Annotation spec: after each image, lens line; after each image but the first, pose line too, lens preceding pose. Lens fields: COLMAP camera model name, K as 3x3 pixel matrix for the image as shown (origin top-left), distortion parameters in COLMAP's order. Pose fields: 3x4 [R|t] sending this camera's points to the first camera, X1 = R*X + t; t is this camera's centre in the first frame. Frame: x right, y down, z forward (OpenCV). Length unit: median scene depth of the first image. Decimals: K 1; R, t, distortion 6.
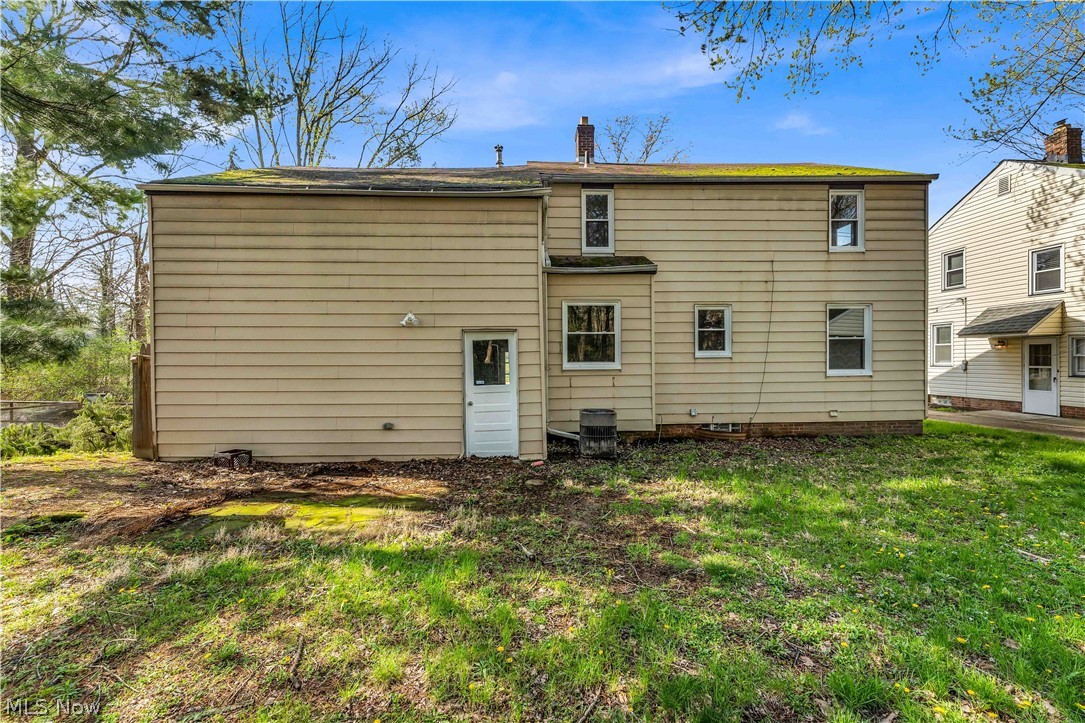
lens RADIAL K [[459.7, 0, 542.5], [0, 459.7, 361.5], [0, 0, 1]] dist [0.000576, 0.000306]
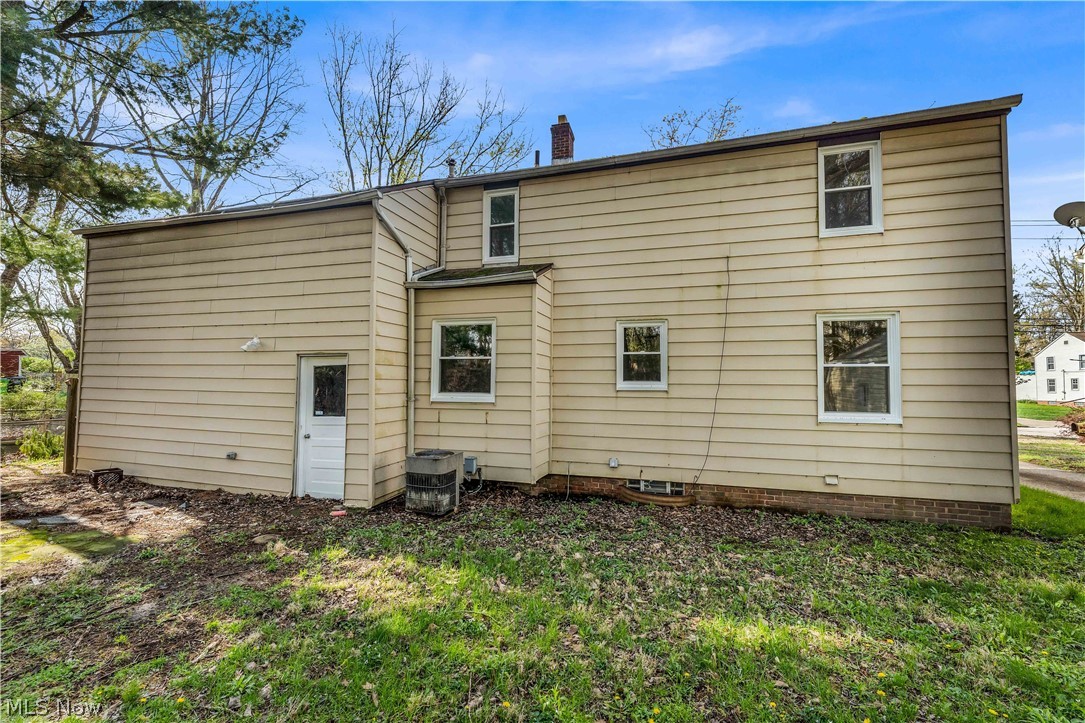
lens RADIAL K [[459.7, 0, 542.5], [0, 459.7, 361.5], [0, 0, 1]] dist [0.000576, 0.000306]
pose [[0.943174, -0.000421, -0.332300, 0.470035], [-0.019730, 0.998164, -0.057264, -0.009681], [0.331714, 0.060566, 0.941434, 0.242868]]
